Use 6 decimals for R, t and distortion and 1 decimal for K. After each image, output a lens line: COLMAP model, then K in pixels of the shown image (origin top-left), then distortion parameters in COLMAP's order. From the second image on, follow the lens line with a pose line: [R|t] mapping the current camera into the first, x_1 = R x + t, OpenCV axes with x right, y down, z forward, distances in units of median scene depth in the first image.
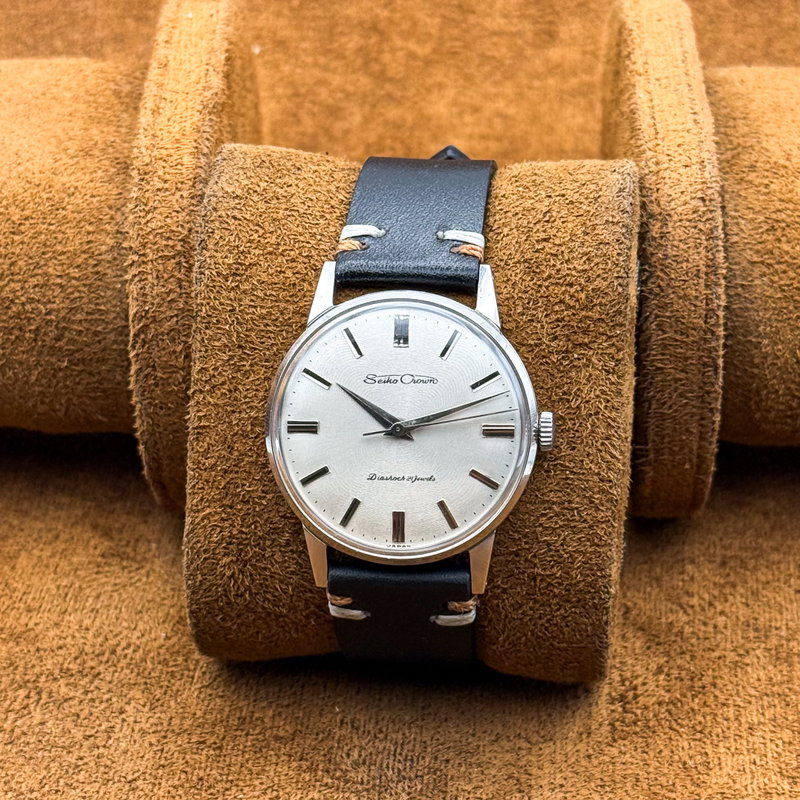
lens RADIAL K [[2101.9, 0, 400.0], [0, 2101.9, 400.0], [0, 0, 1]] dist [0.124765, 0.375964]
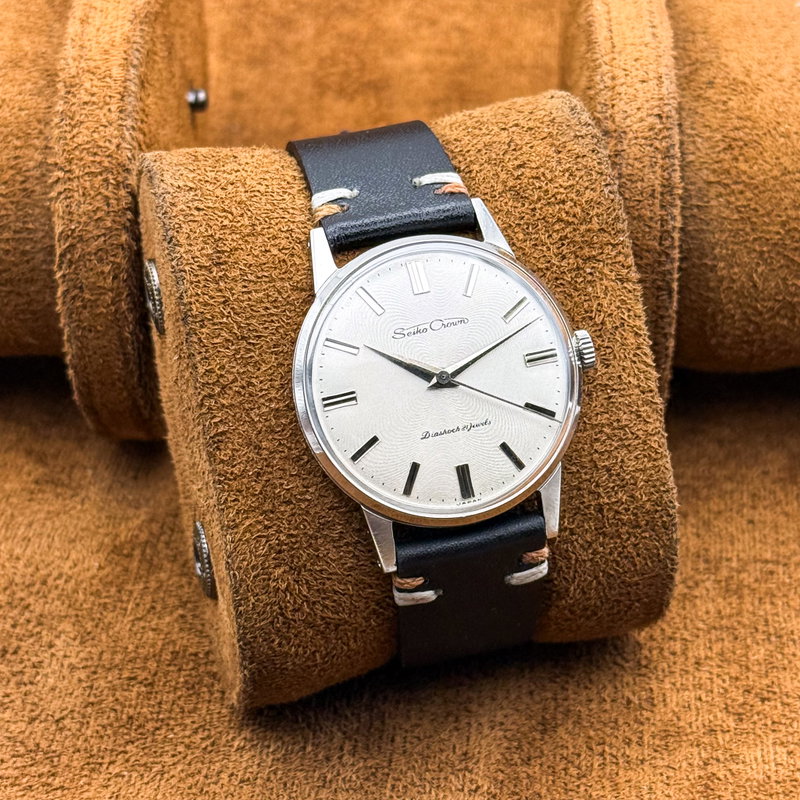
lens RADIAL K [[2101.9, 0, 400.0], [0, 2101.9, 400.0], [0, 0, 1]] dist [0.124765, 0.375964]
pose [[0.936305, -0.210457, 0.281142, -0.275987], [0.245582, 0.964633, -0.095772, 0.105576], [-0.251043, 0.158715, 0.954875, 0.111954]]
